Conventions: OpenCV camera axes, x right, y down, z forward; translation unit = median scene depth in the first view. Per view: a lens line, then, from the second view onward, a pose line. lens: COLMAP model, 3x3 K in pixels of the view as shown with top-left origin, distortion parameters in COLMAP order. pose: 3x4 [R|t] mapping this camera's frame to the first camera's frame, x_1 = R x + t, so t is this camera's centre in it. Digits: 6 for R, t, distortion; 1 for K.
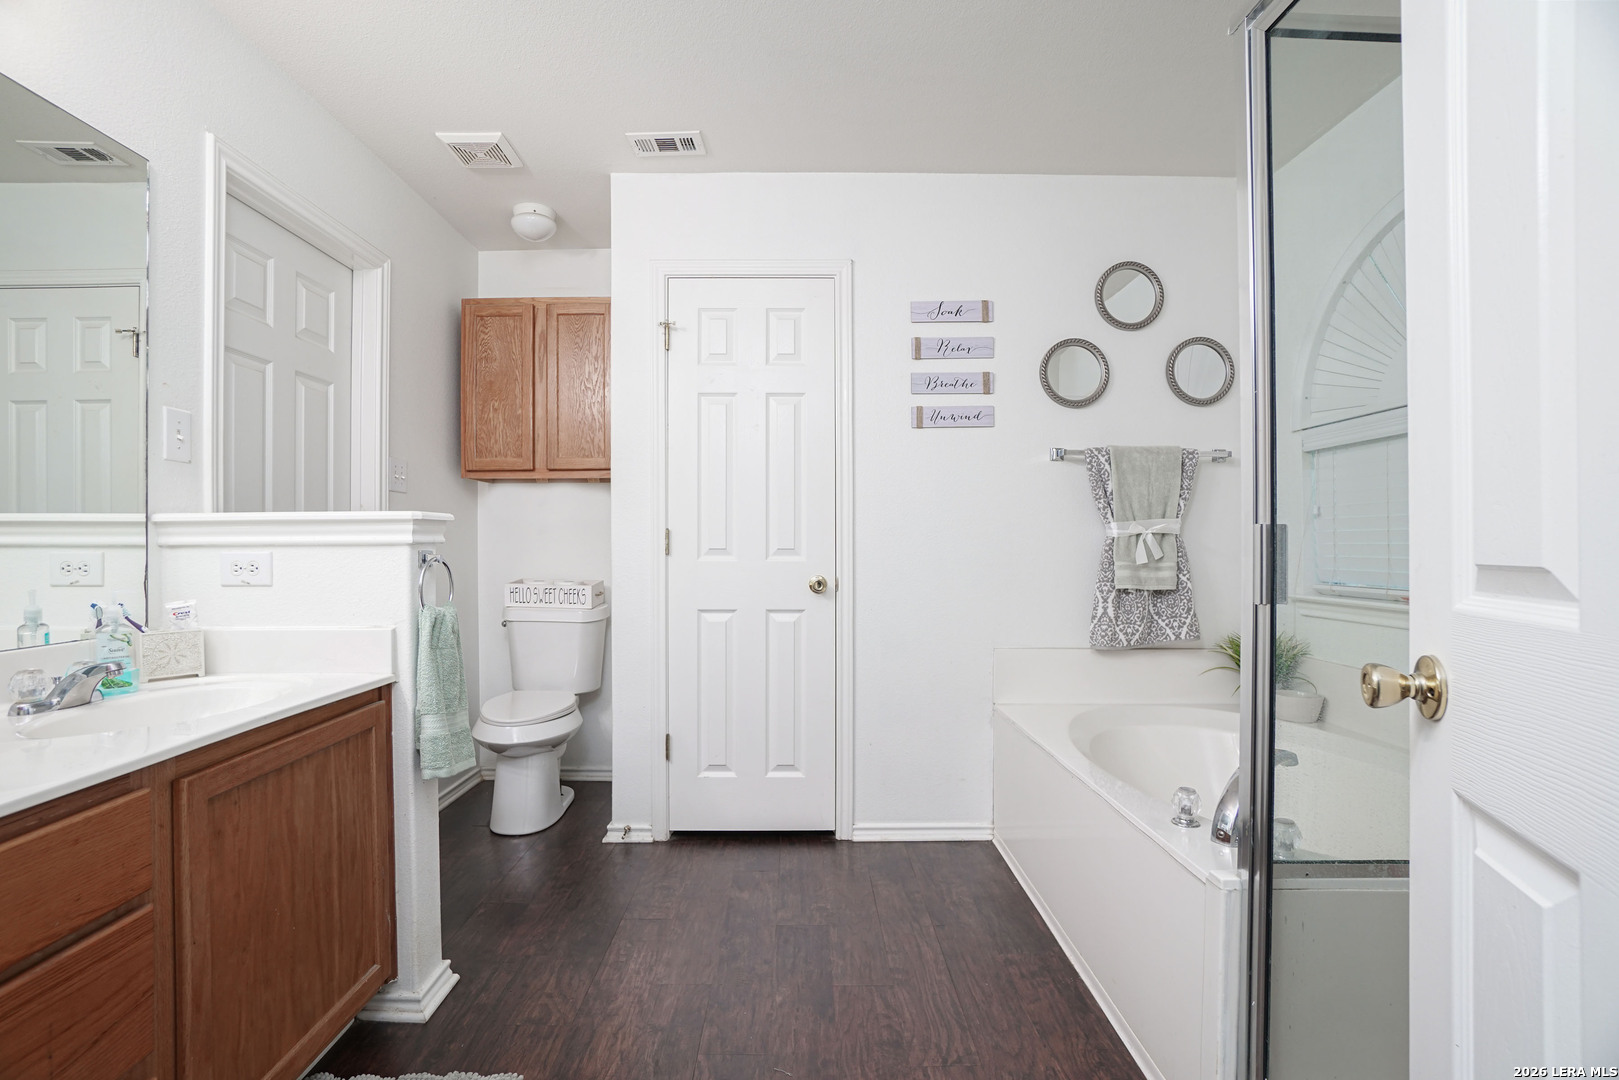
lens RADIAL K [[740.8, 0, 800.1], [0, 740.8, 544.7], [0, 0, 1]] dist [-0.027284, 0.001347]
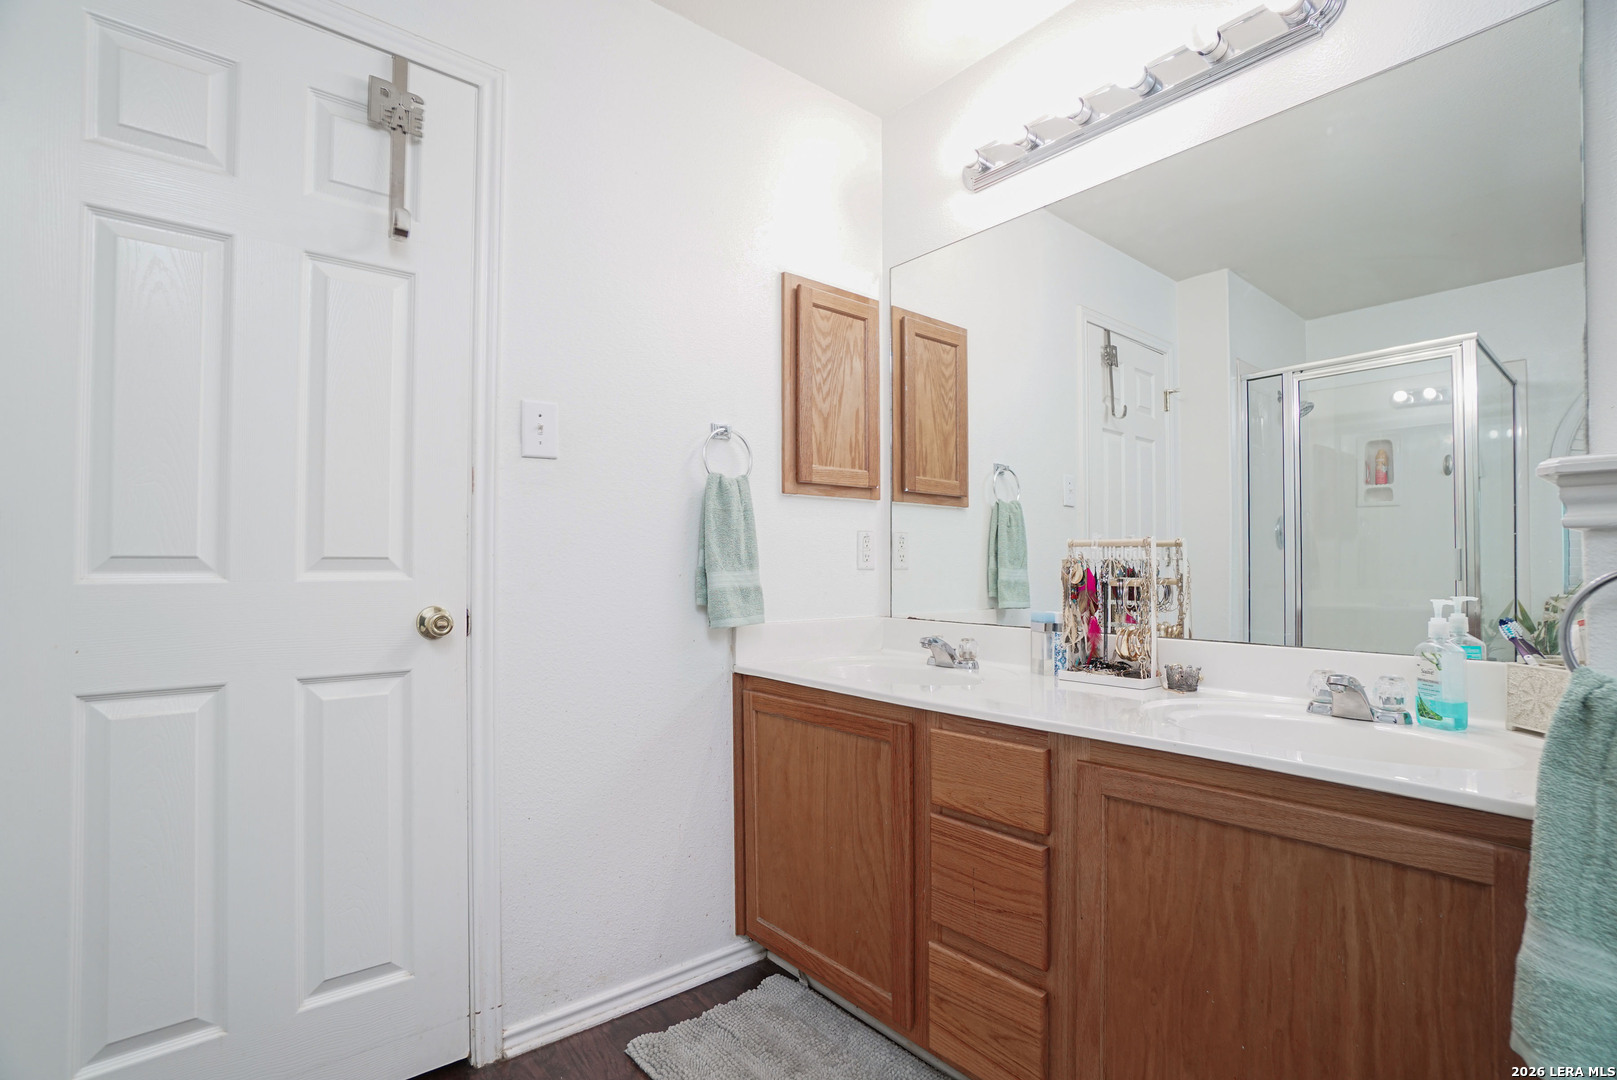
lens RADIAL K [[751.4, 0, 808.7], [0, 751.4, 549.2], [0, 0, 1]] dist [-0.020549, 0.000808]
pose [[-0.760696, -0.012642, -0.648986, 0.164527], [0.000123, 0.999807, -0.019621, 0.026865], [0.649109, -0.015005, -0.760548, 1.411157]]
